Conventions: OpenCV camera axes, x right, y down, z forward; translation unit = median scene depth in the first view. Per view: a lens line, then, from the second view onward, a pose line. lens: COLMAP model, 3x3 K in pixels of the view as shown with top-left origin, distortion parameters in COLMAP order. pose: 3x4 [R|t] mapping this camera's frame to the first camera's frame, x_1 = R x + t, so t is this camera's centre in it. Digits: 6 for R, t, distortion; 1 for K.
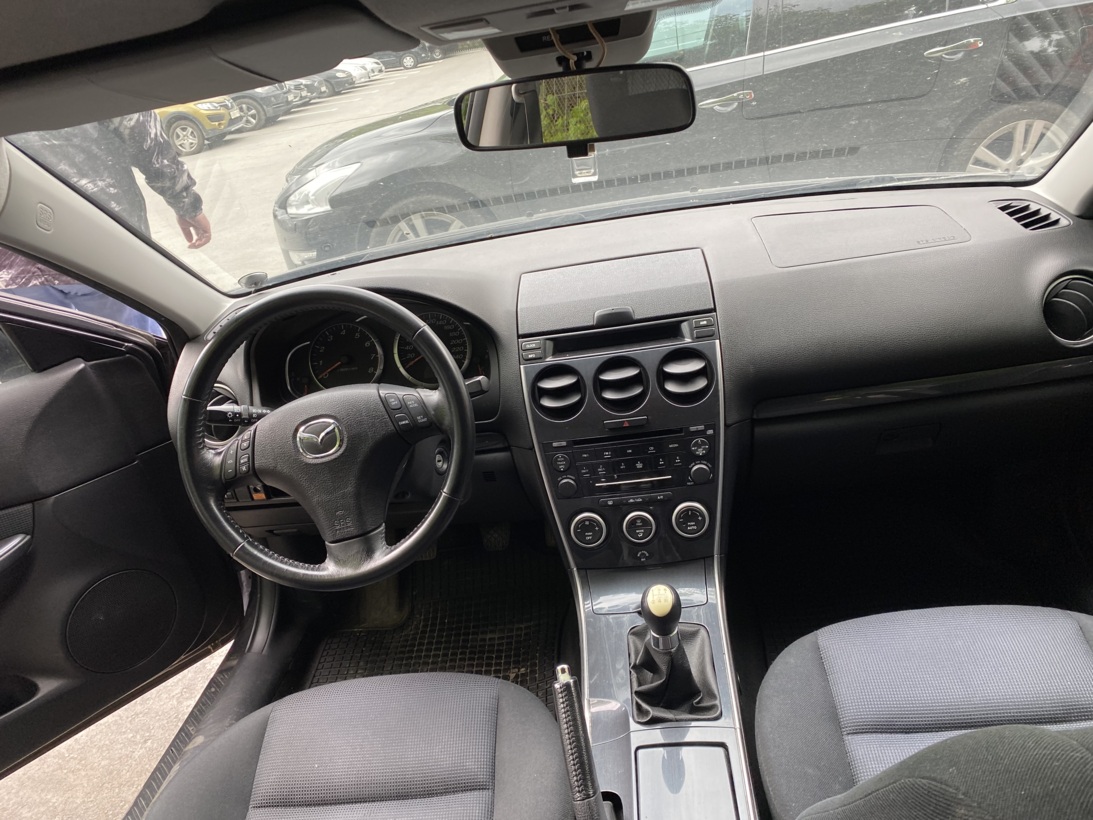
lens RADIAL K [[812.2, 0, 560.4], [0, 812.2, 411.5], [0, 0, 1]] dist [0.025530, -0.044210]
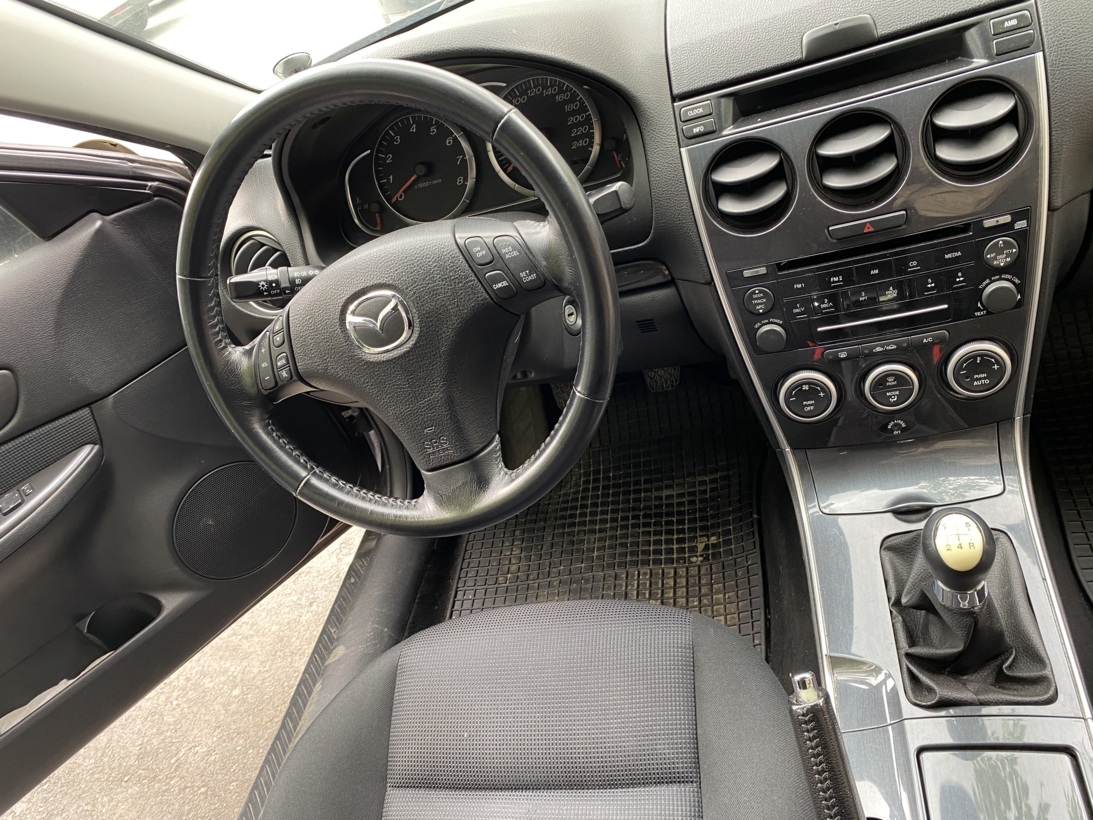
lens RADIAL K [[812.2, 0, 560.4], [0, 812.2, 411.5], [0, 0, 1]] dist [0.025530, -0.044210]
pose [[0.976290, -0.072772, -0.203870, -0.027687], [0.129020, 0.951853, 0.278081, -0.051623], [0.173818, -0.297791, 0.938673, 0.354622]]
